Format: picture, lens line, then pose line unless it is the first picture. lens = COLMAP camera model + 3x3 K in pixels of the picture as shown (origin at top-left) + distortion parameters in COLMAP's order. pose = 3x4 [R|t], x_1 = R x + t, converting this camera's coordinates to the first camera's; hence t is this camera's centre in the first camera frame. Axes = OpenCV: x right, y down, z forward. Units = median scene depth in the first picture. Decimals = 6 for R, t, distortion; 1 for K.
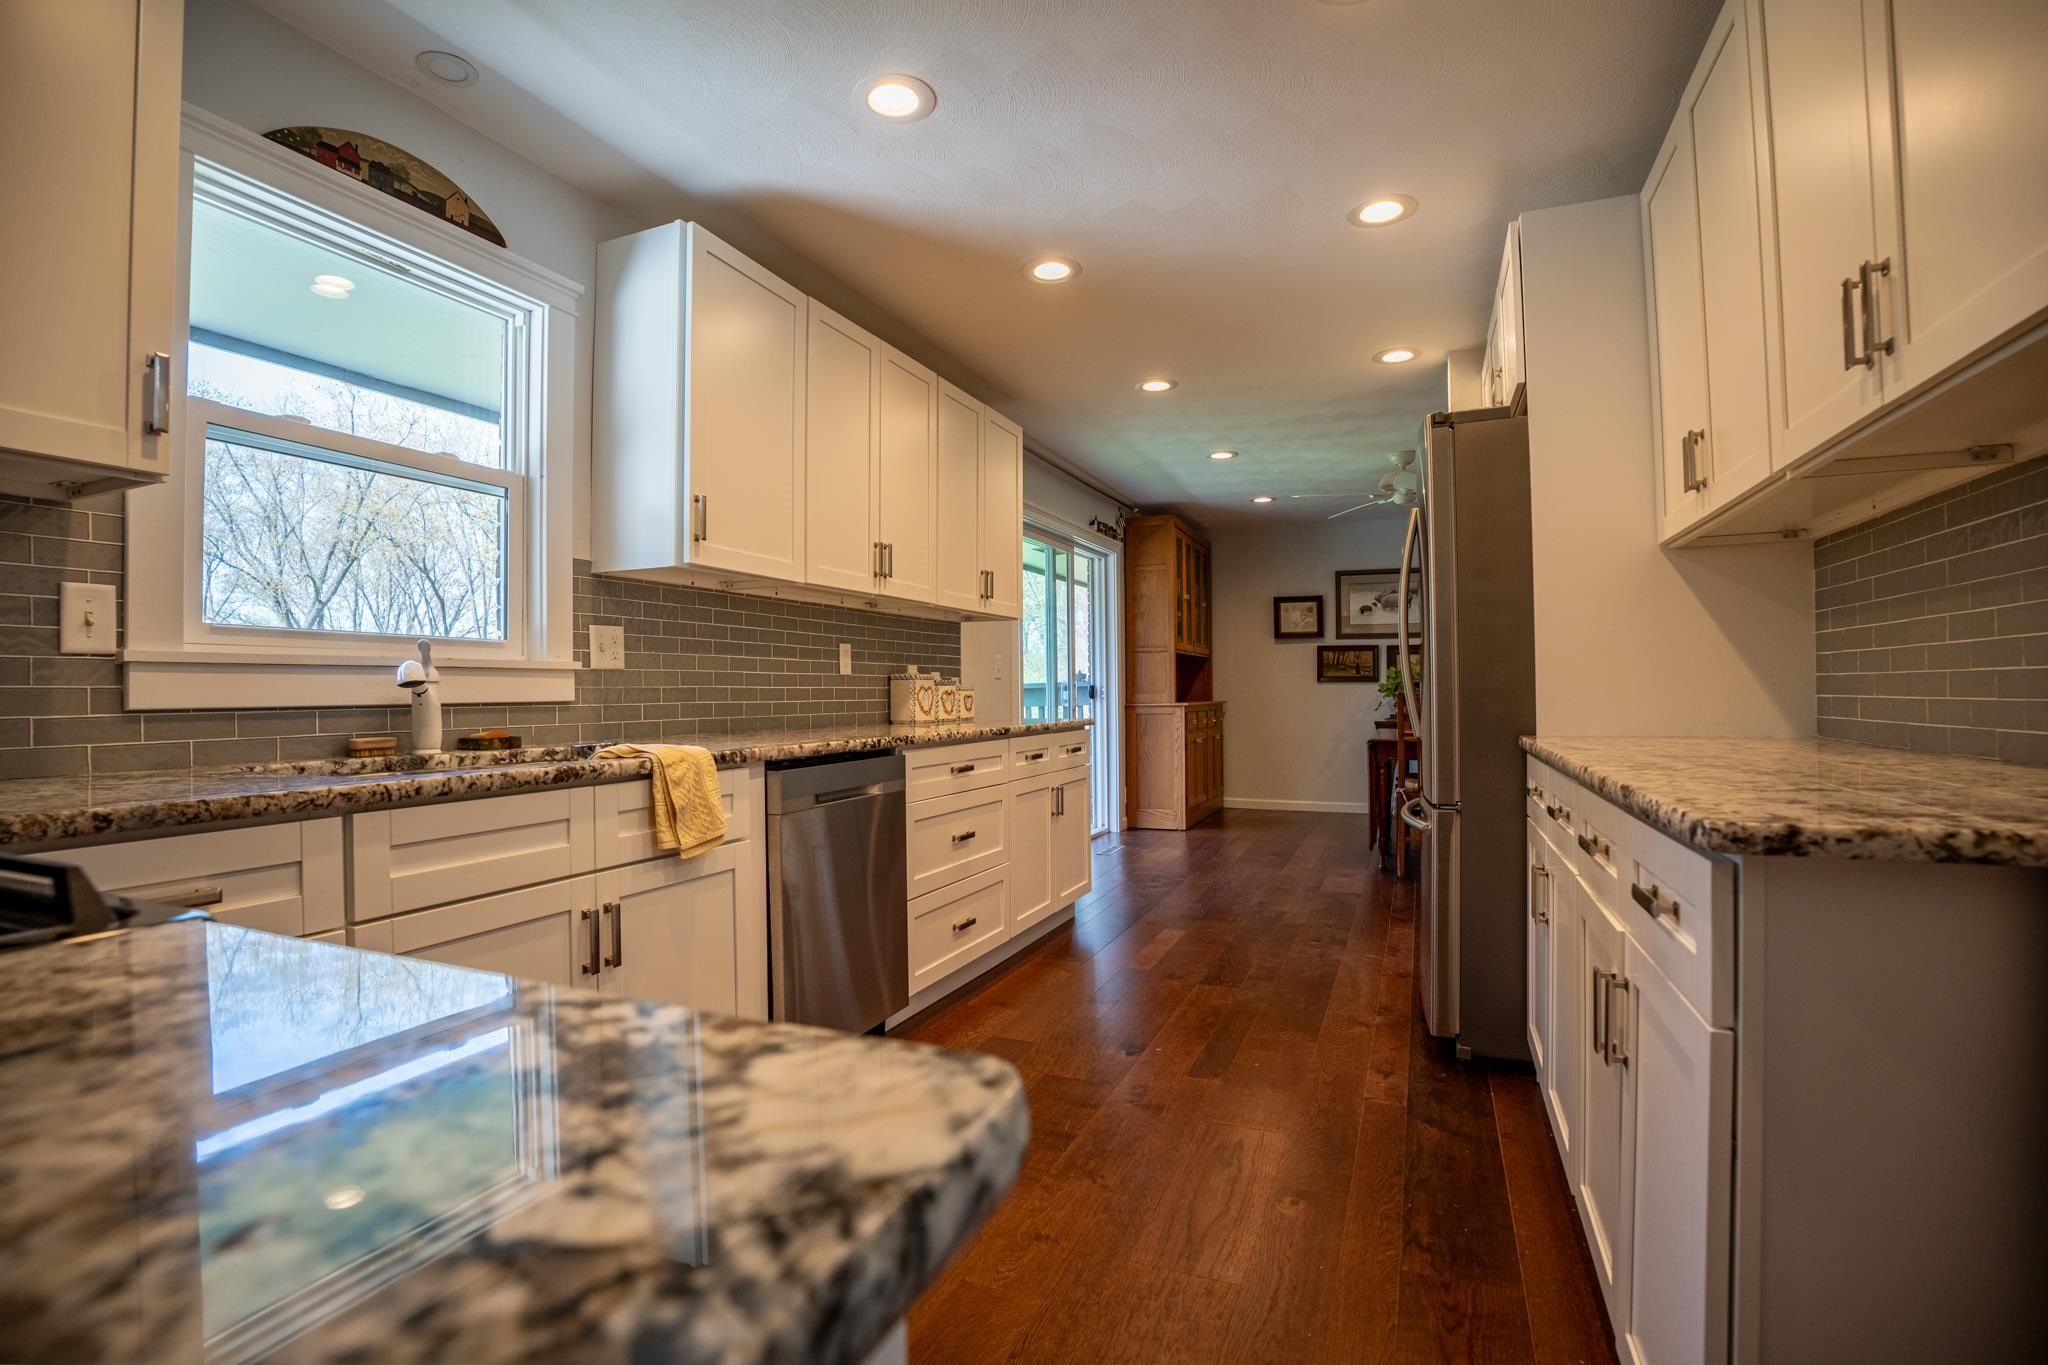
lens RADIAL K [[947.5, 0, 1024.0], [0, 947.5, 682.5], [0, 0, 1]] dist [-0.073240, 0.020012]
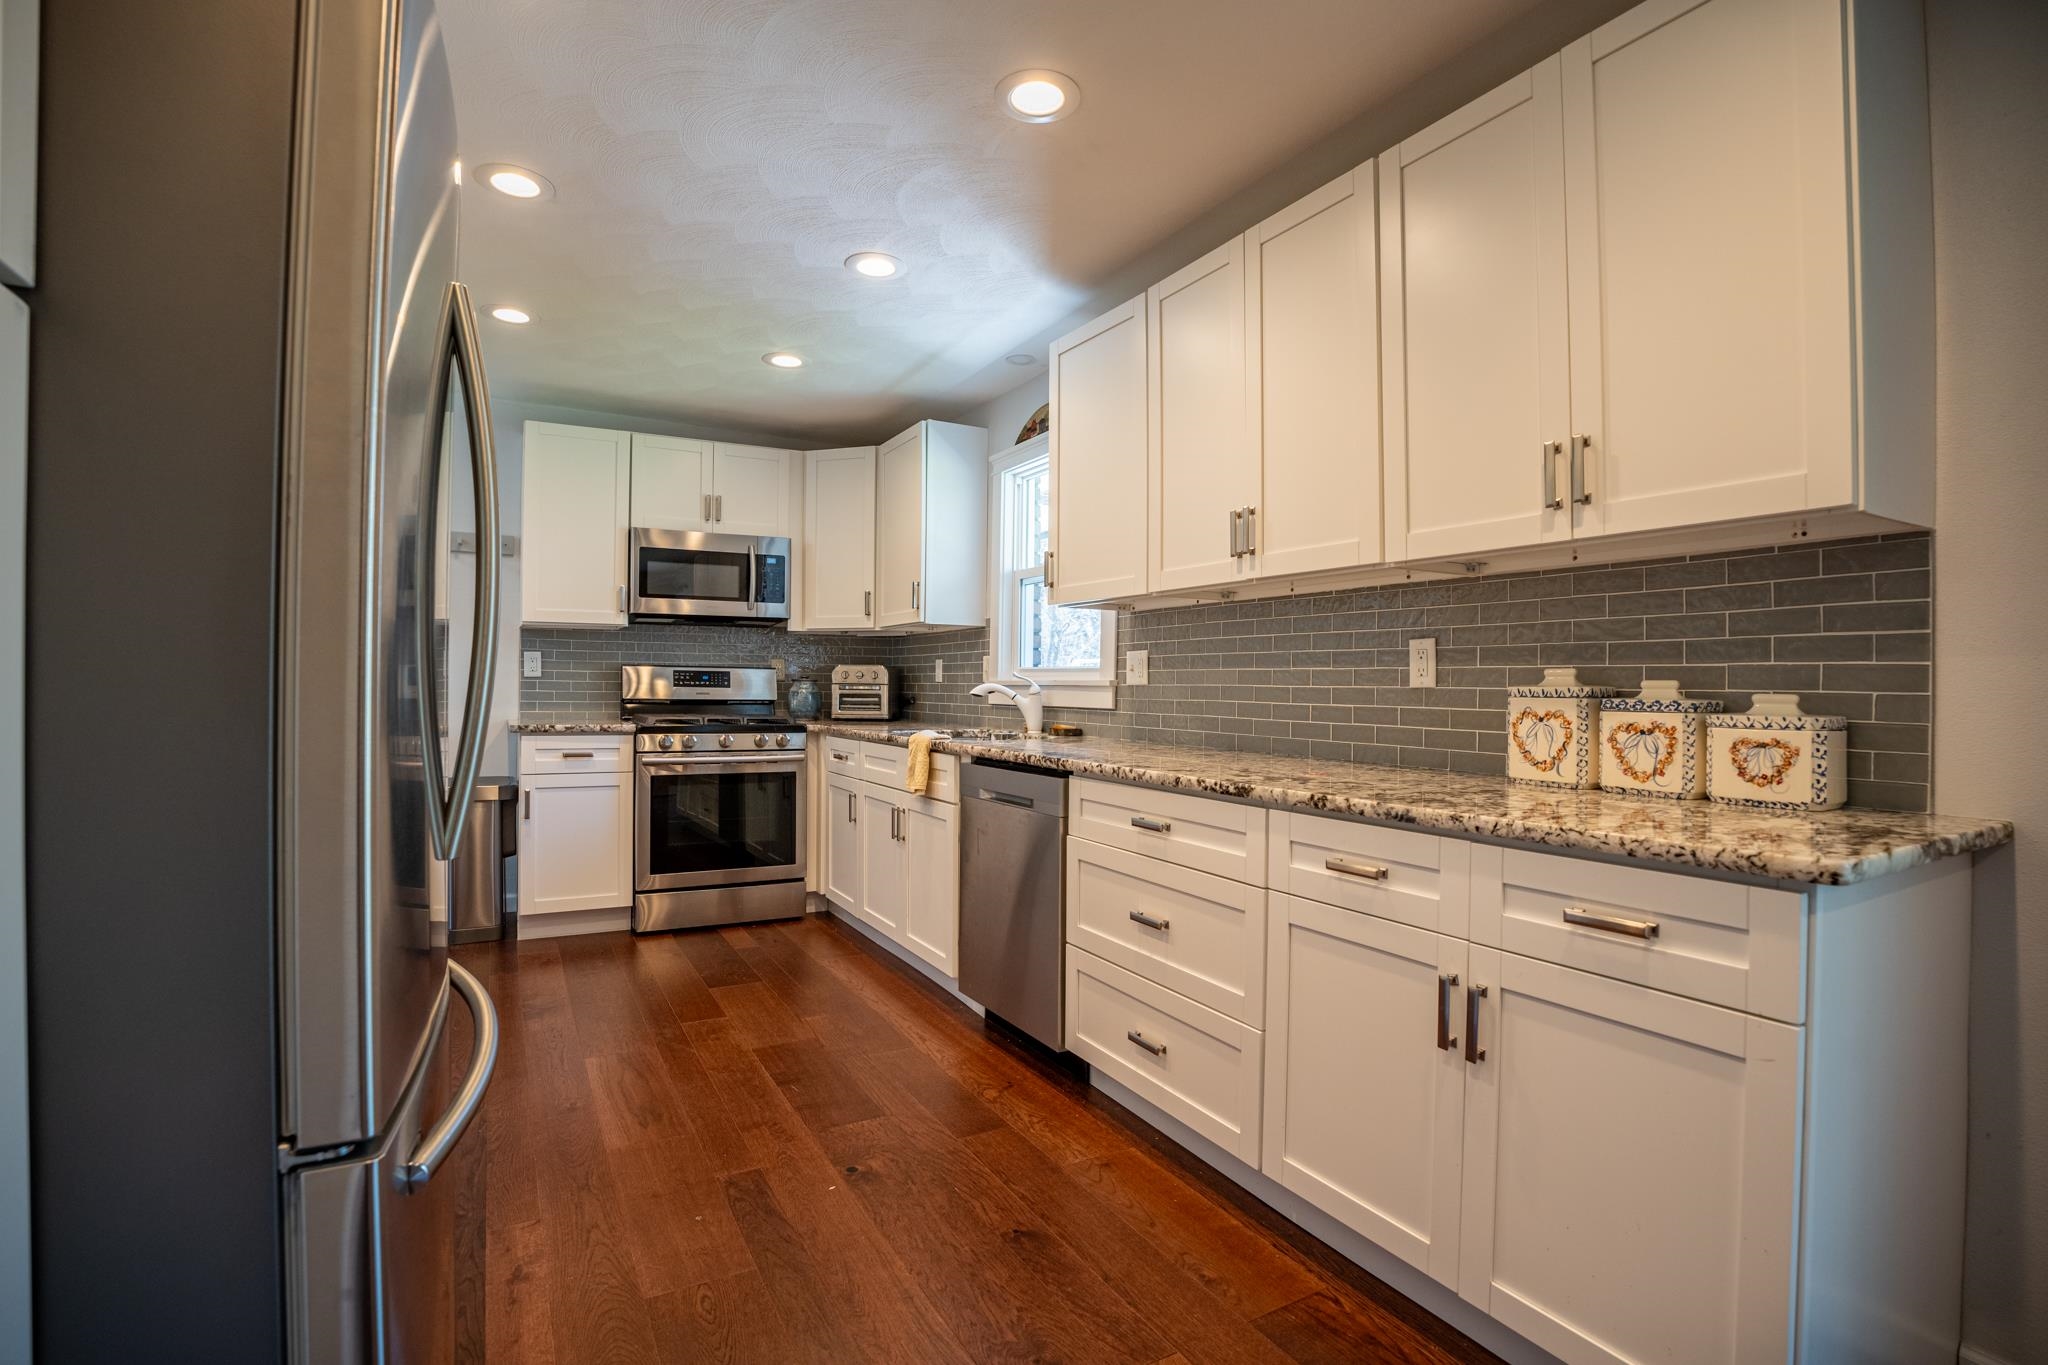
lens RADIAL K [[947.5, 0, 1024.0], [0, 947.5, 682.5], [0, 0, 1]] dist [-0.073240, 0.020012]
pose [[-0.606556, 0.003368, -0.795034, 0.568939], [0.004249, 0.999990, 0.000995, -0.016058], [0.795030, -0.002775, -0.606564, 1.395281]]
